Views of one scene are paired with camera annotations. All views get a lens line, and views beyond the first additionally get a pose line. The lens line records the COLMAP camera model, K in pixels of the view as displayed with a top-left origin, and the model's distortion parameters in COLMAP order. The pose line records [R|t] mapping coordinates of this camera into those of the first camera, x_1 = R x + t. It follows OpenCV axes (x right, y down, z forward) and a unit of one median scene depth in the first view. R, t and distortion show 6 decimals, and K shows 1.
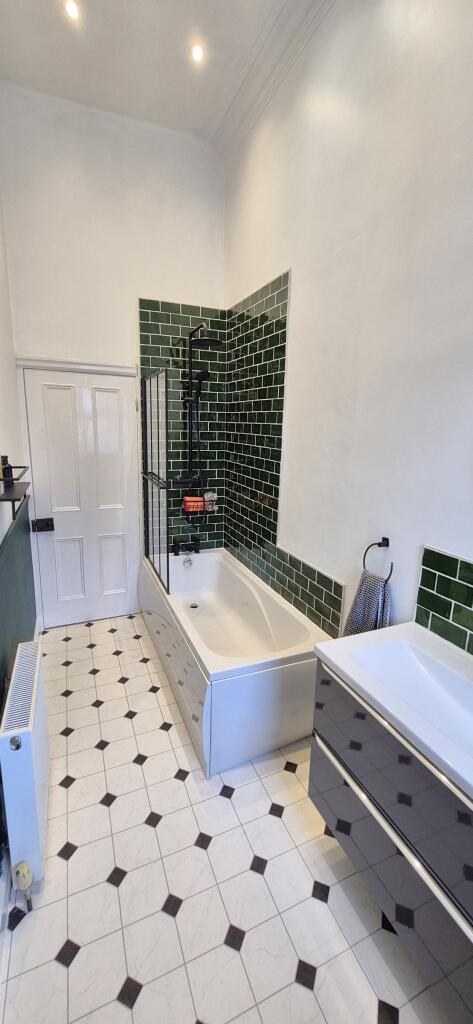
lens RADIAL K [[398.2, 0, 244.1], [0, 398.2, 509.5], [0, 0, 1]] dist [0.001349, 0.000000]
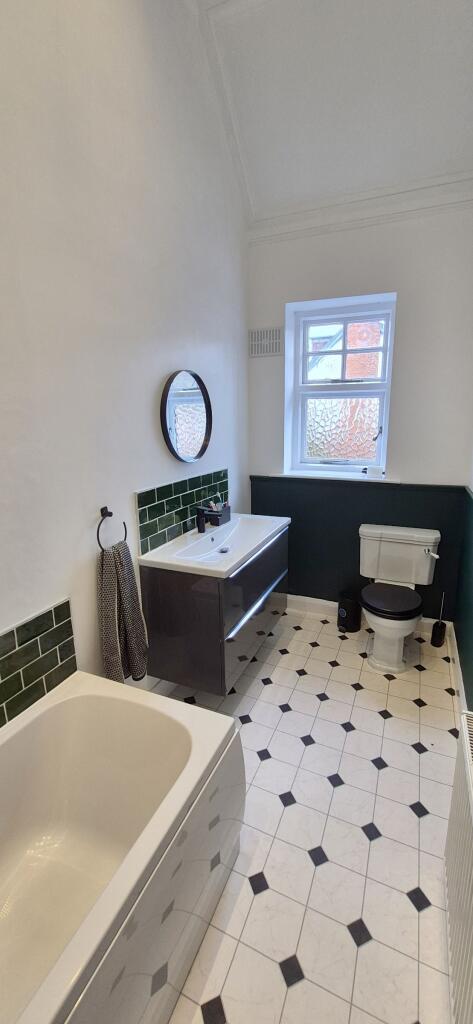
lens RADIAL K [[398.2, 0, 245.1], [0, 398.2, 508.1], [0, 0, 1]] dist [0.001349, 0.000000]
pose [[-0.685853, -0.176846, 0.705926, -0.365999], [0.148862, 0.915421, 0.373957, -0.153123], [-0.712352, 0.361565, -0.601519, 0.839654]]
